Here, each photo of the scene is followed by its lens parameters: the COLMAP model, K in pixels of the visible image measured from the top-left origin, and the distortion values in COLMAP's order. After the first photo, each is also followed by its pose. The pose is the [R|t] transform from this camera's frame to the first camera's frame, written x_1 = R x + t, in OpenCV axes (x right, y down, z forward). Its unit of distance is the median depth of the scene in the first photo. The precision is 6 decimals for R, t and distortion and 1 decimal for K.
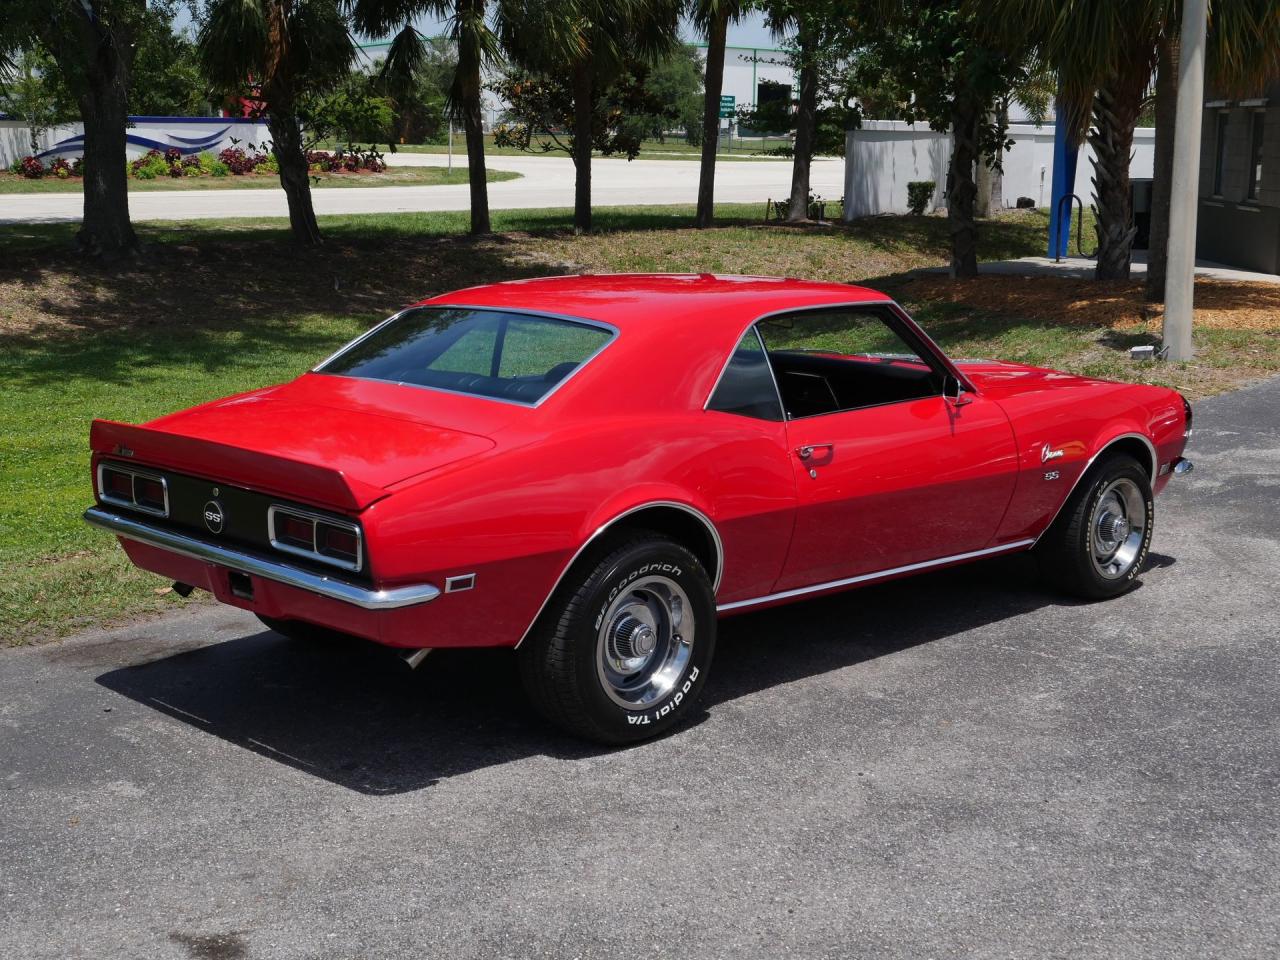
lens RADIAL K [[1835.9, 0, 640.0], [0, 1835.9, 480.0], [0, 0, 1]] dist [0.003689, -0.044358]
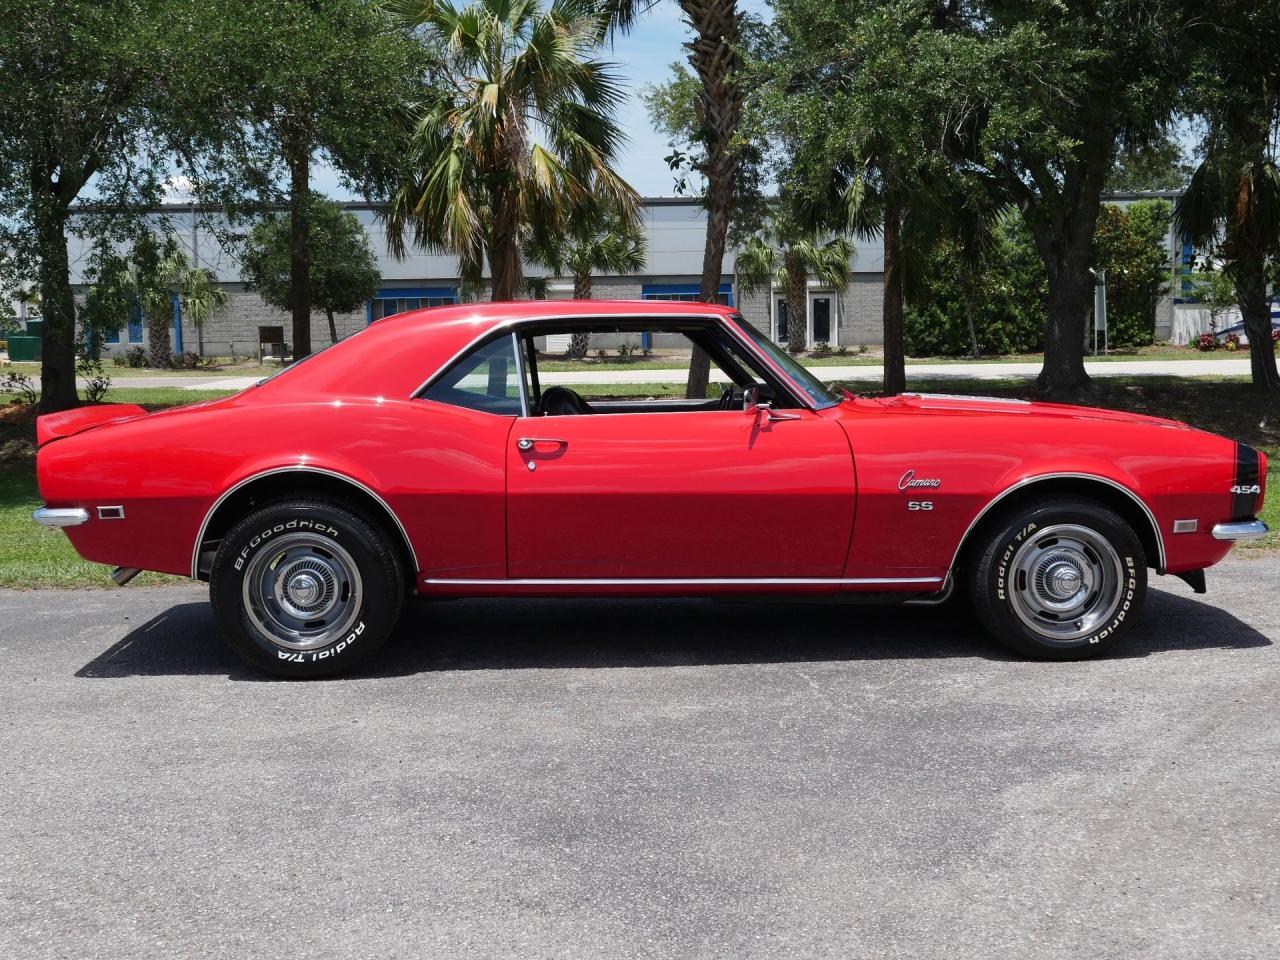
lens RADIAL K [[1565.9, 0, 640.0], [0, 1565.9, 480.0], [0, 0, 1]] dist [-0.002773, -0.008910]
pose [[0.740583, 0.036968, -0.670947, 0.671886], [-0.097935, 0.993762, -0.053345, 0.042084], [0.664790, 0.105216, 0.739584, 0.334814]]
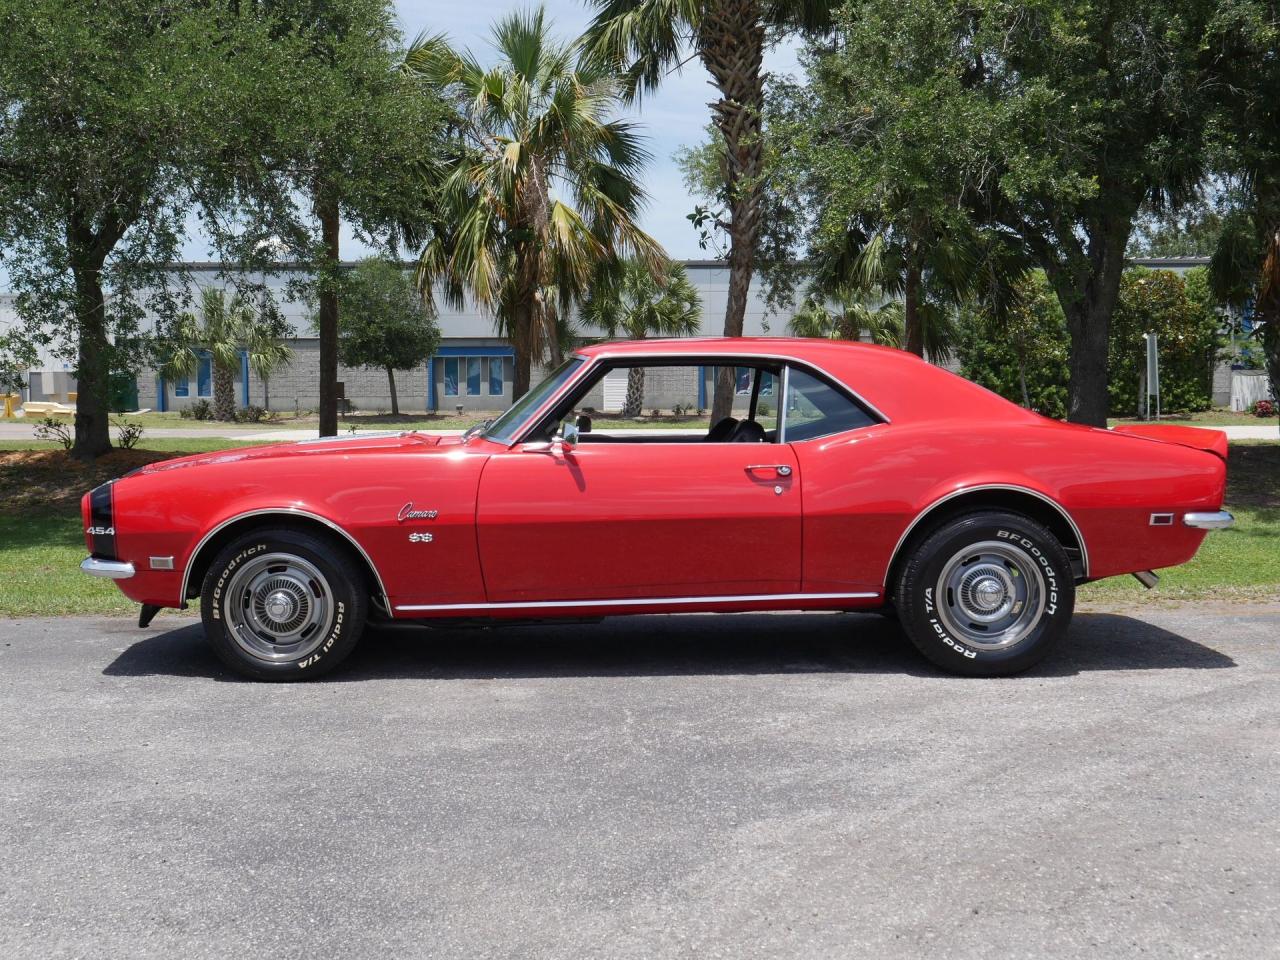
lens RADIAL K [[1550.1, 0, 640.0], [0, 1550.1, 480.0], [0, 0, 1]] dist [-0.004621, -0.034160]
pose [[0.707770, 0.020916, -0.706133, 0.750581], [-0.116089, 0.989417, -0.087052, 0.042701], [0.696839, 0.143587, 0.702708, 0.436326]]
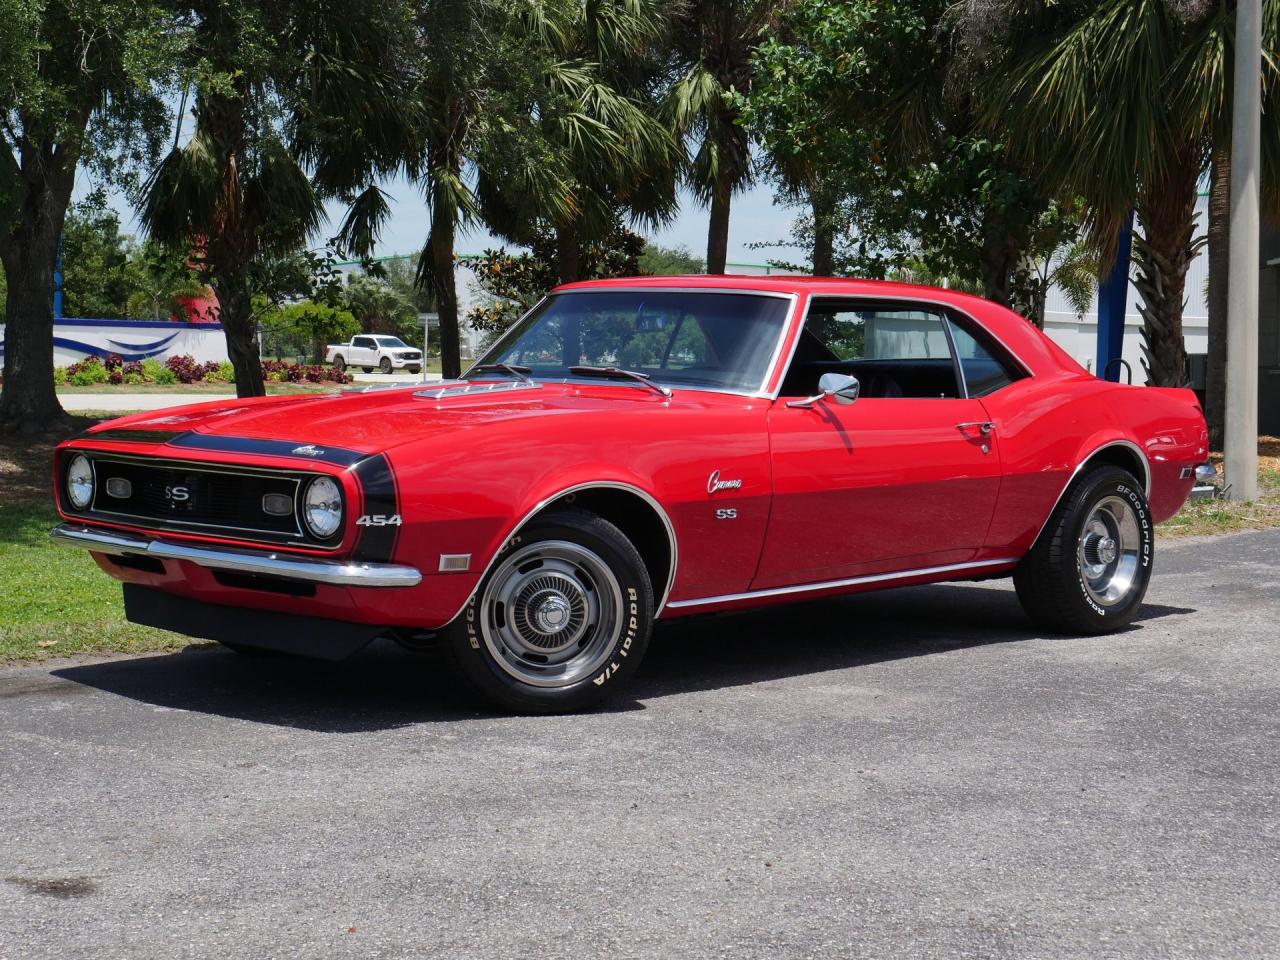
lens RADIAL K [[2085.7, 0, 640.0], [0, 2085.7, 480.0], [0, 0, 1]] dist [-0.002058, 0.021596]
pose [[0.999999, 0.000253, -0.000970, 0.021813], [-0.000381, 0.990976, -0.134035, 0.160219], [0.000928, 0.134036, 0.990976, 0.047487]]
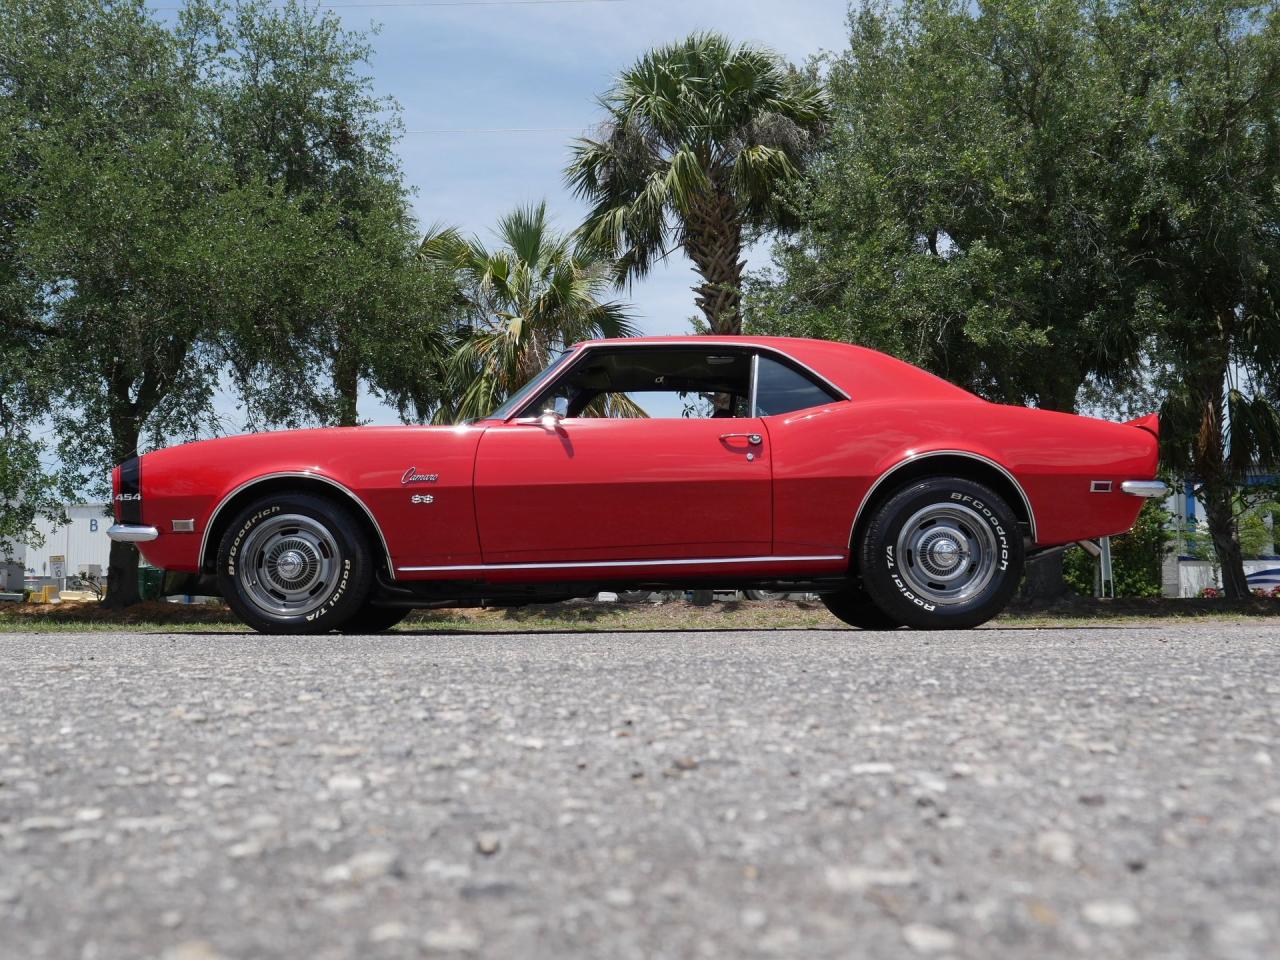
lens RADIAL K [[1437.7, 0, 640.0], [0, 1437.7, 480.0], [0, 0, 1]] dist [-0.009918, -0.003093]
pose [[0.711140, -0.079911, -0.698494, 0.759066], [-0.114561, 0.967069, -0.227273, 0.185343], [0.693654, 0.241643, 0.678567, 0.459682]]
